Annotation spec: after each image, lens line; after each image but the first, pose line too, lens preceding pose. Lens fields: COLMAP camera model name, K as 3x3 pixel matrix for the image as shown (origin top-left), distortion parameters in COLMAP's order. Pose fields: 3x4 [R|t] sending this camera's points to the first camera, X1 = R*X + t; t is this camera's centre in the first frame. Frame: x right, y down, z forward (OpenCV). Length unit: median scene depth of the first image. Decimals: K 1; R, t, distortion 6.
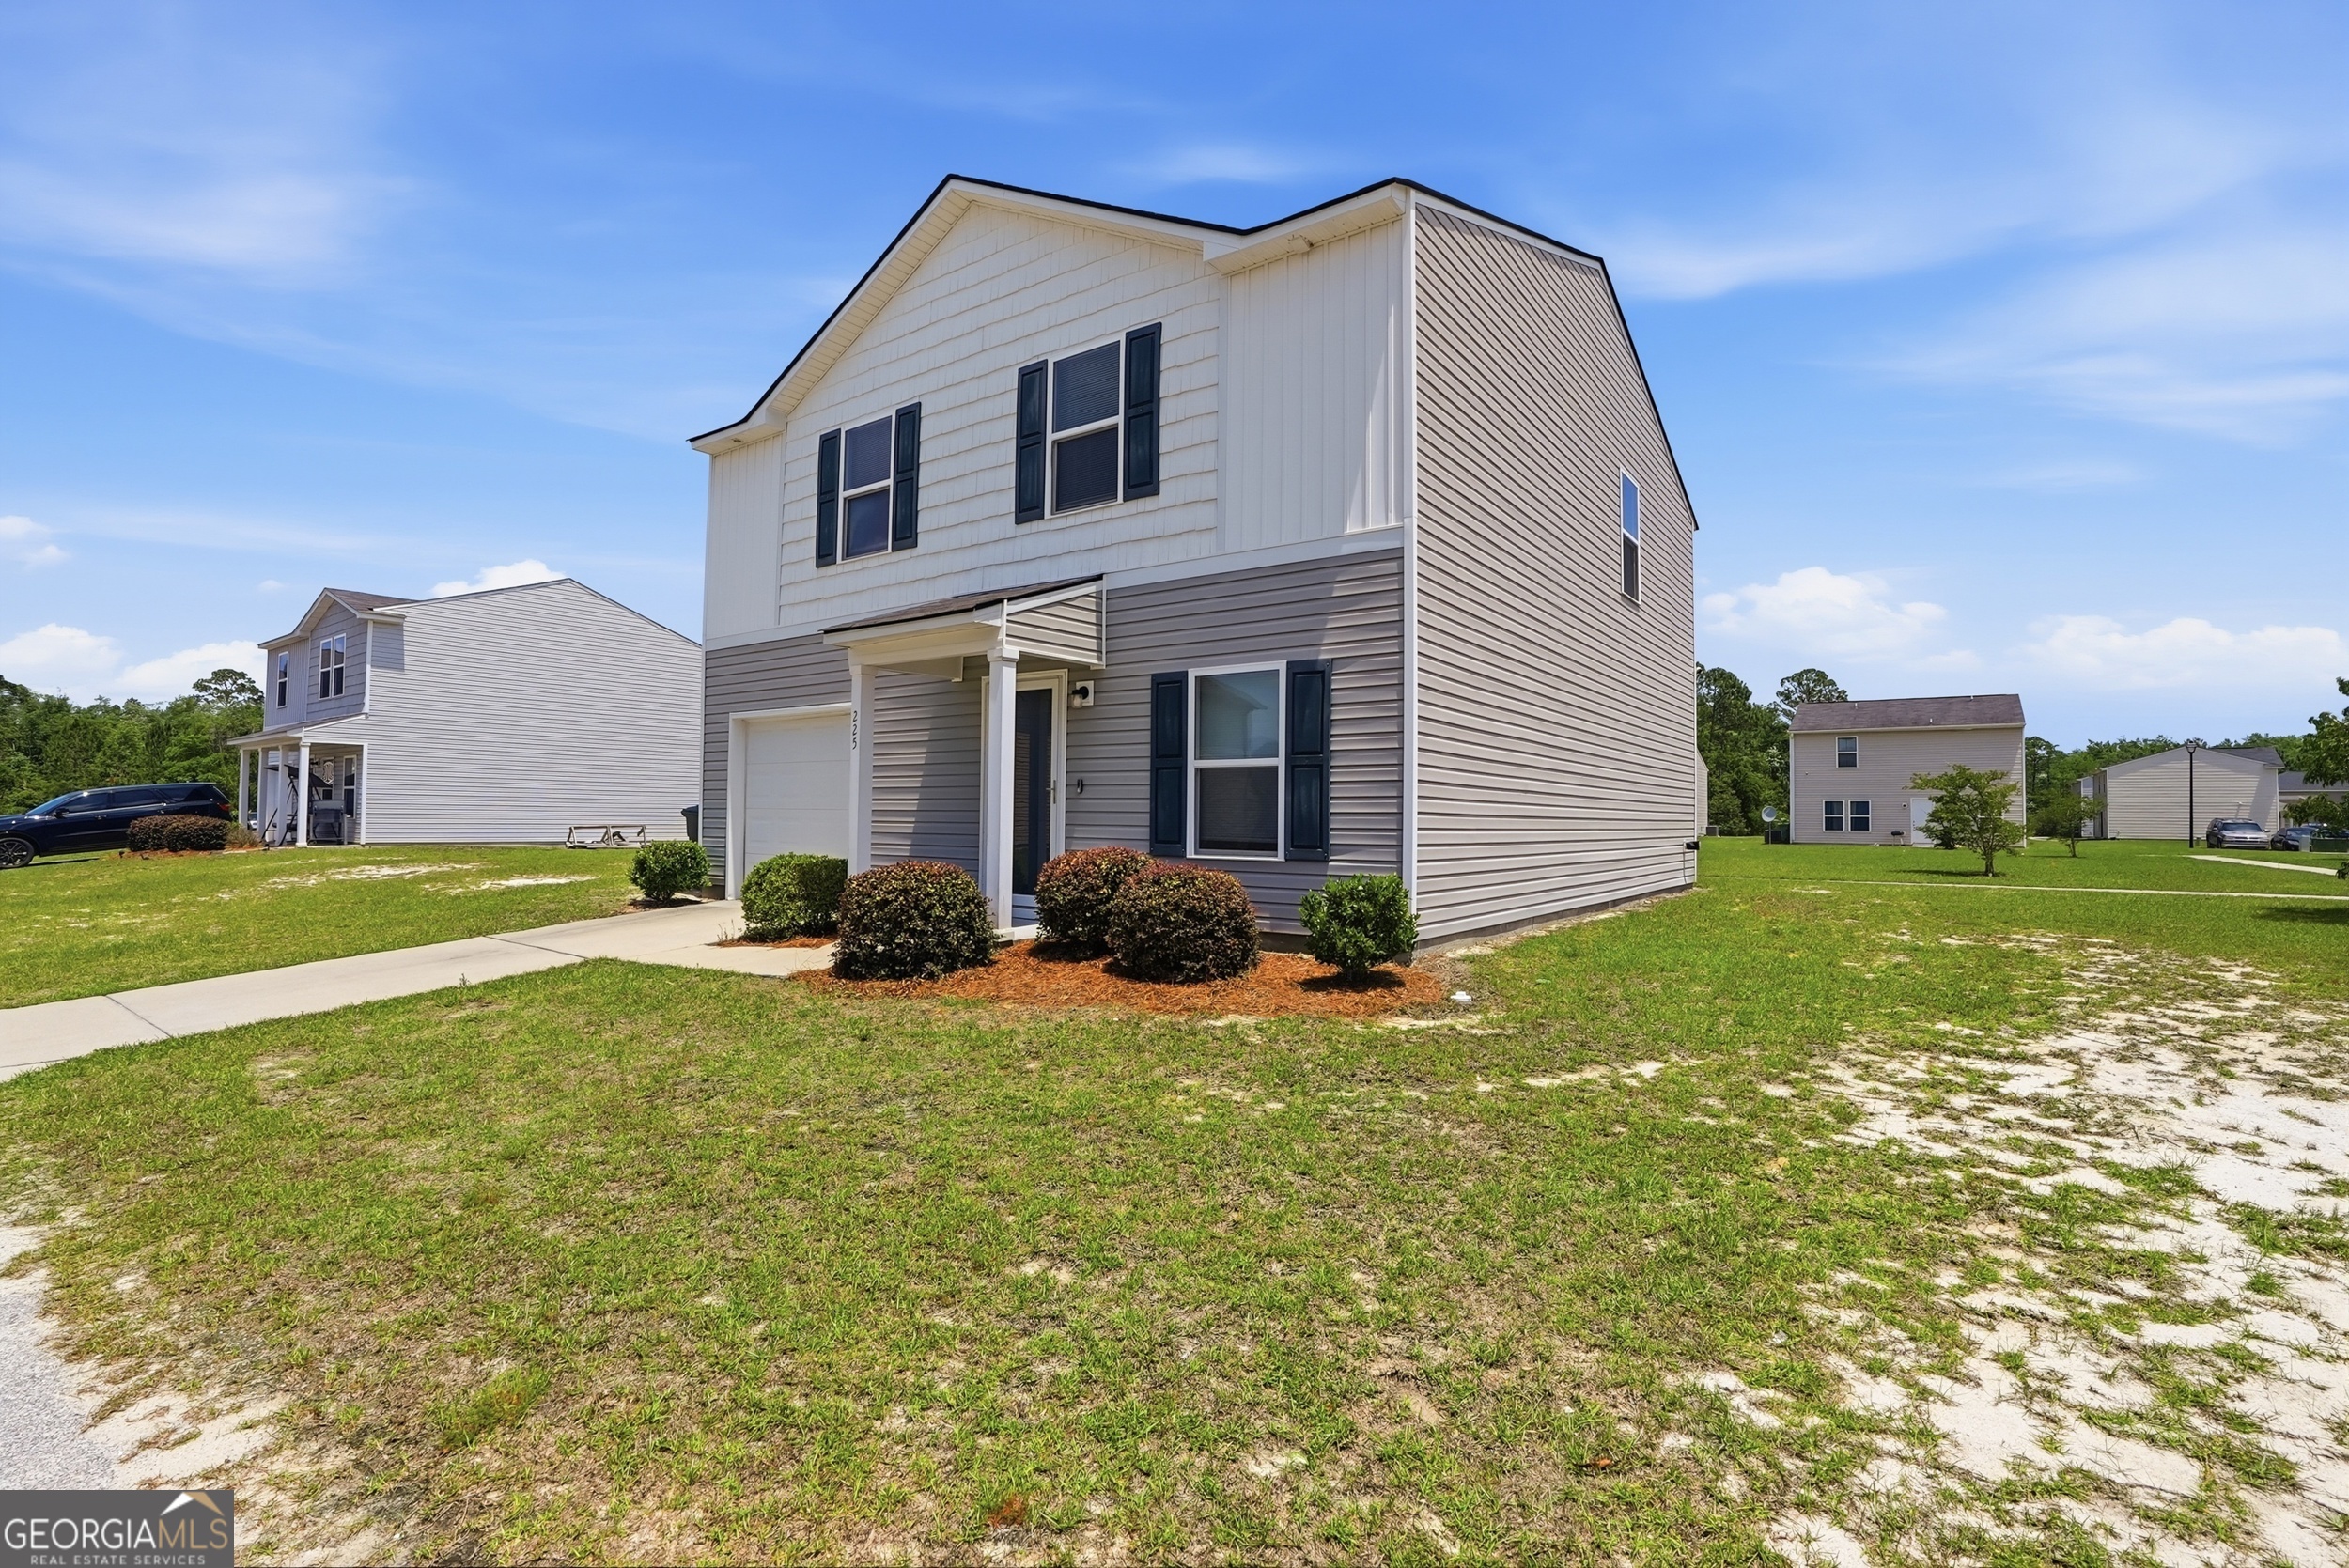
lens RADIAL K [[1078.6, 0, 1176.8], [0, 1078.6, 807.1], [0, 0, 1]] dist [-0.080055, 0.032001]
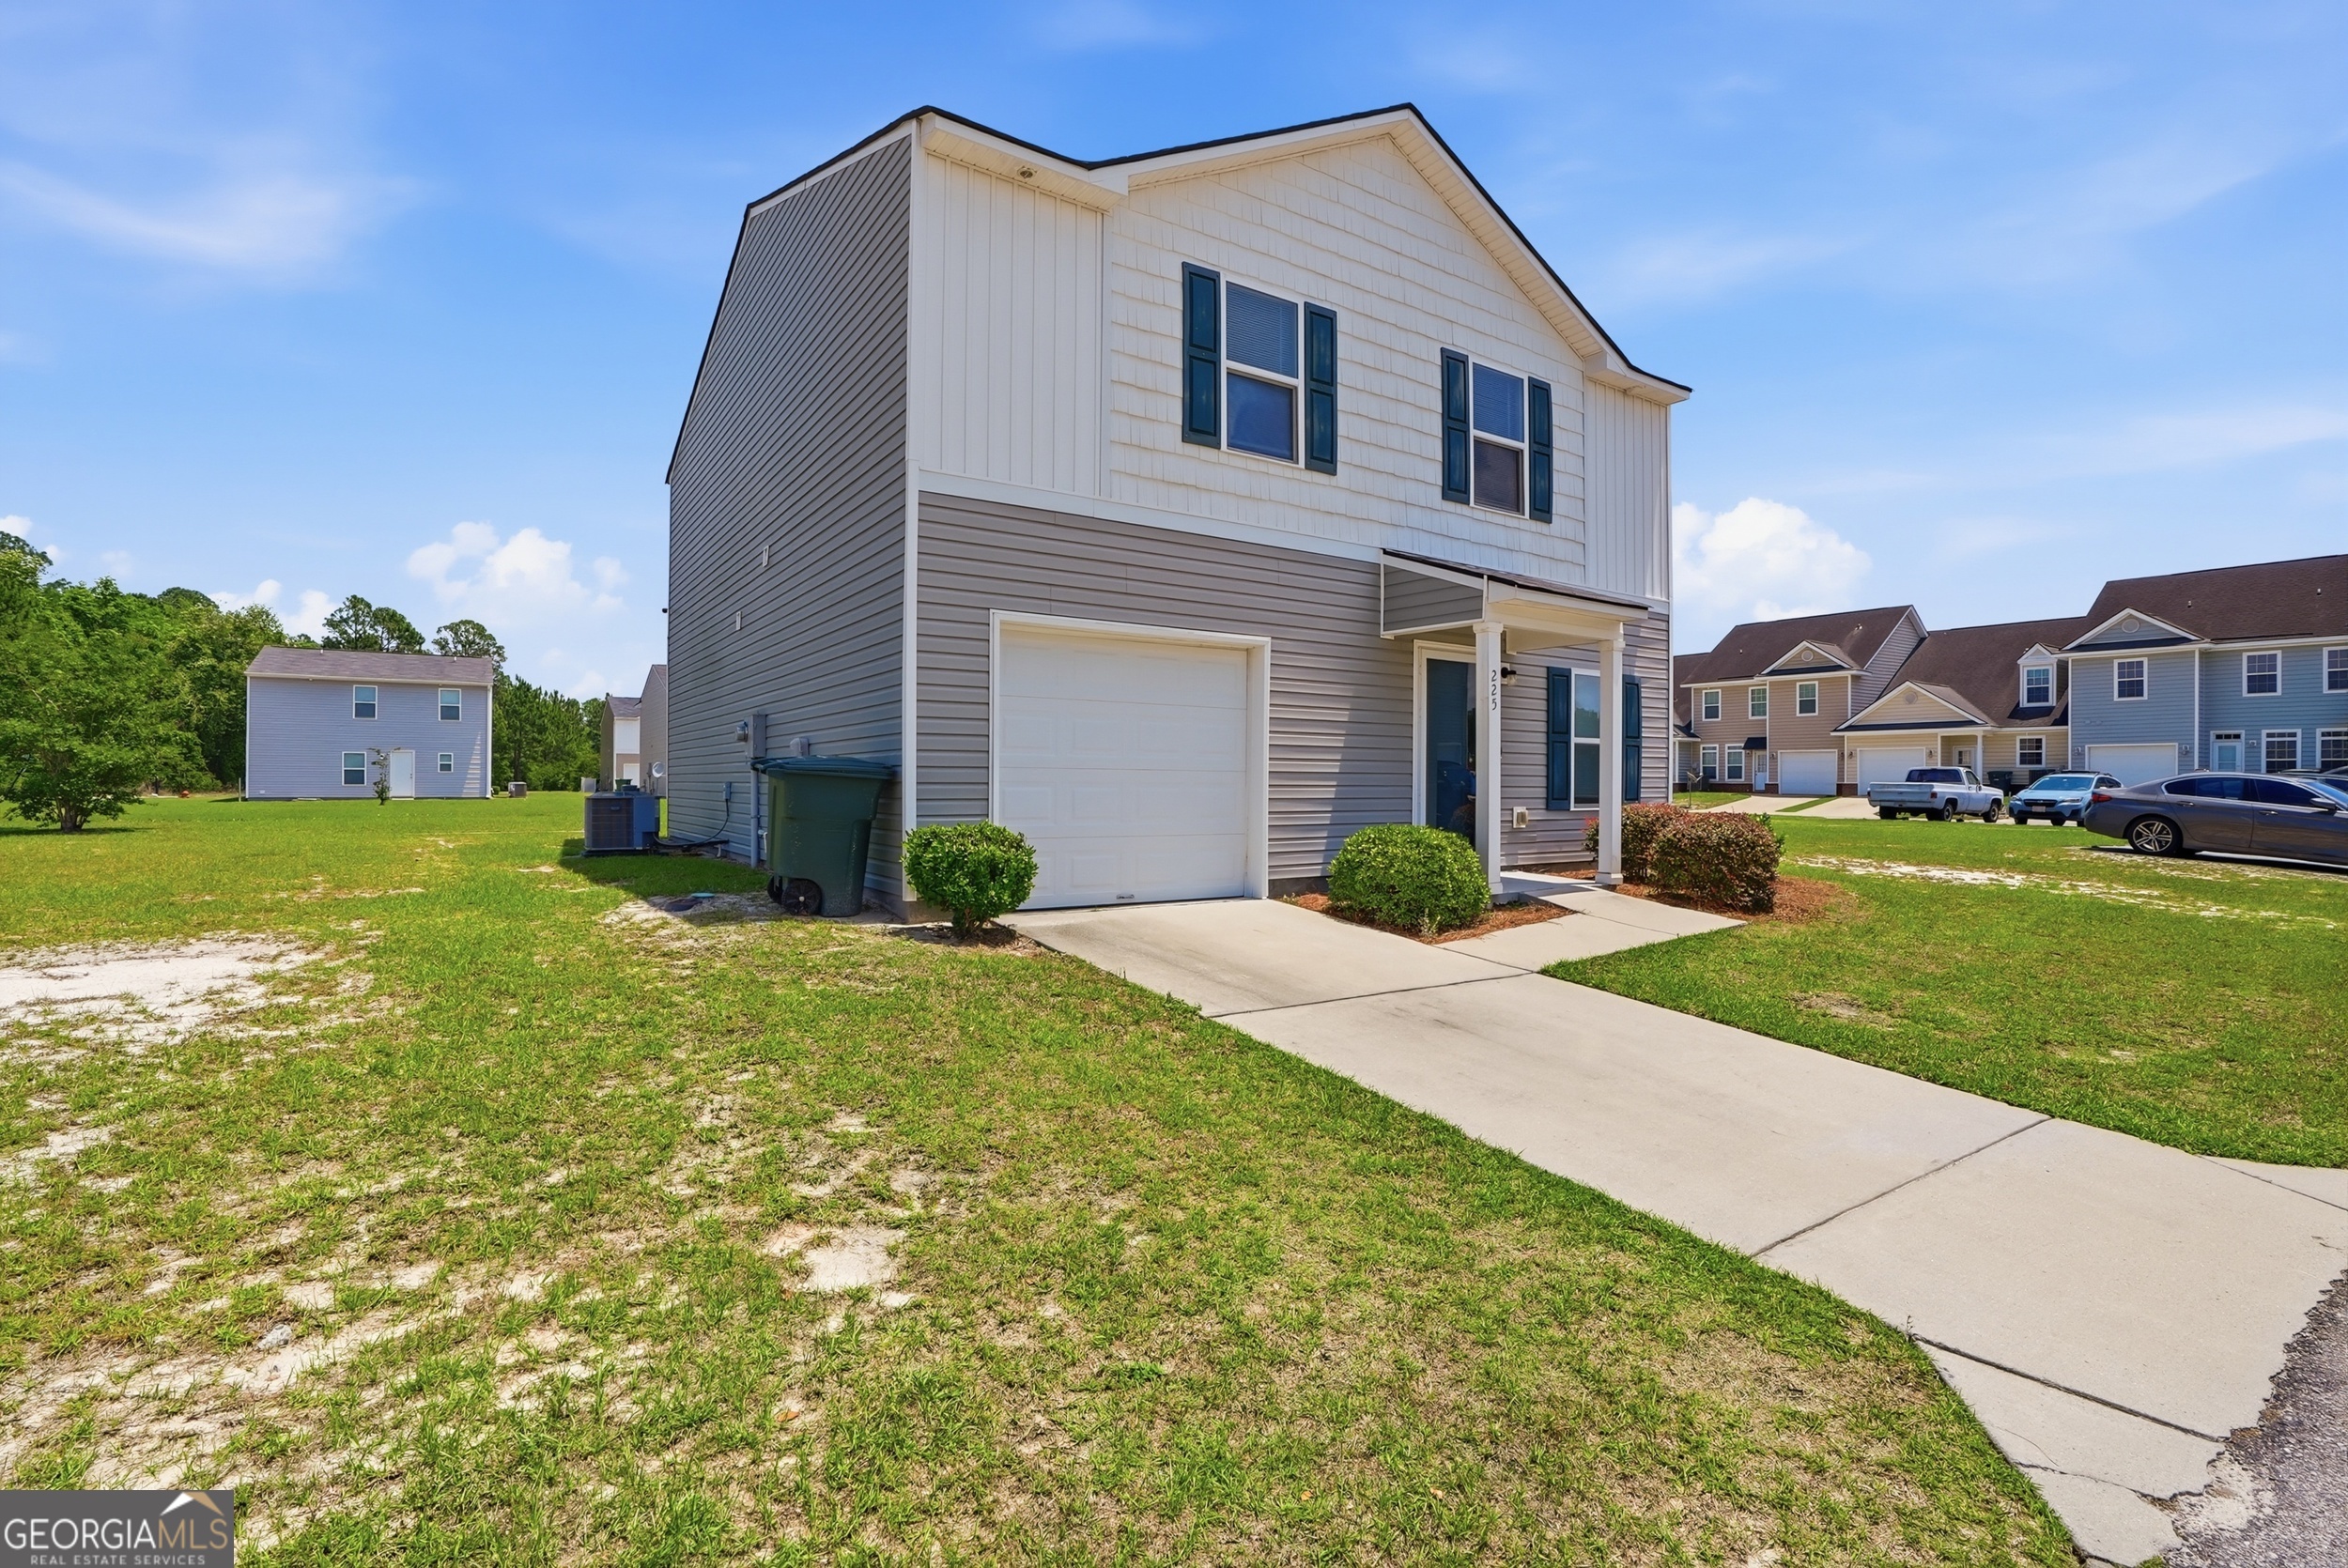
lens RADIAL K [[1078.0, 0, 1176.3], [0, 1078.0, 807.1], [0, 0, 1]] dist [-0.080055, 0.032001]
pose [[0.350985, -0.028902, 0.935935, -1.213888], [-0.010293, 0.999344, 0.034720, 0.001801], [-0.936325, -0.021820, 0.350457, 0.869312]]
